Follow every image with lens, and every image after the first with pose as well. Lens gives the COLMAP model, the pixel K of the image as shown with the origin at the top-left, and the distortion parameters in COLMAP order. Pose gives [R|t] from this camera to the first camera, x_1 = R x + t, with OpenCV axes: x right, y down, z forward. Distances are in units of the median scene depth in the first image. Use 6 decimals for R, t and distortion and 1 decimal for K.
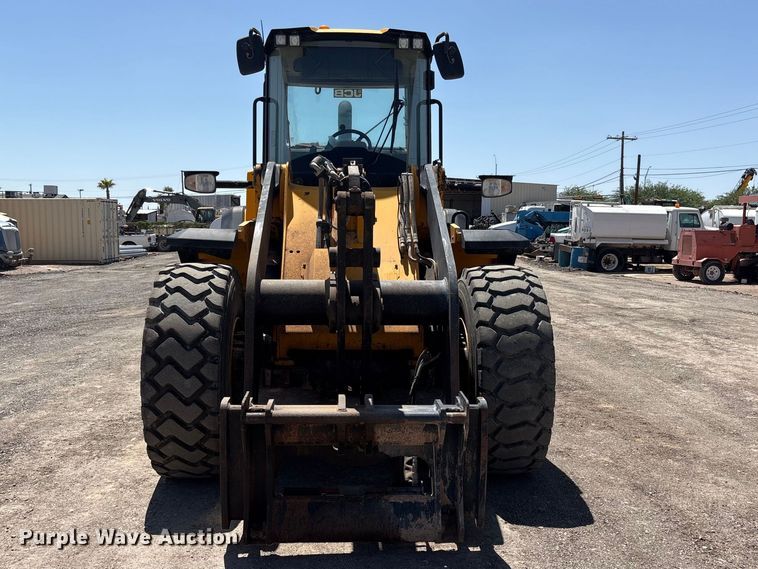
lens RADIAL K [[787.3, 0, 399.6], [0, 787.3, 295.9], [0, 0, 1]] dist [0.132984, -0.332012]
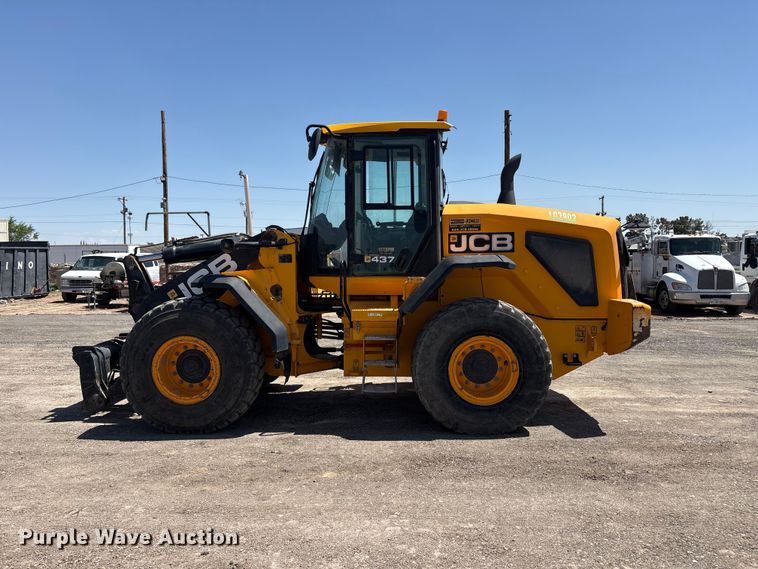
lens RADIAL K [[609.5, 0, 379.0], [0, 609.5, 284.5], [0, 0, 1]] dist [0.023722, -0.004949]
pose [[-0.140811, 0.046176, -0.988959, 1.302301], [-0.089658, 0.994212, 0.059187, -0.175479], [0.985968, 0.097003, -0.135855, 1.582719]]
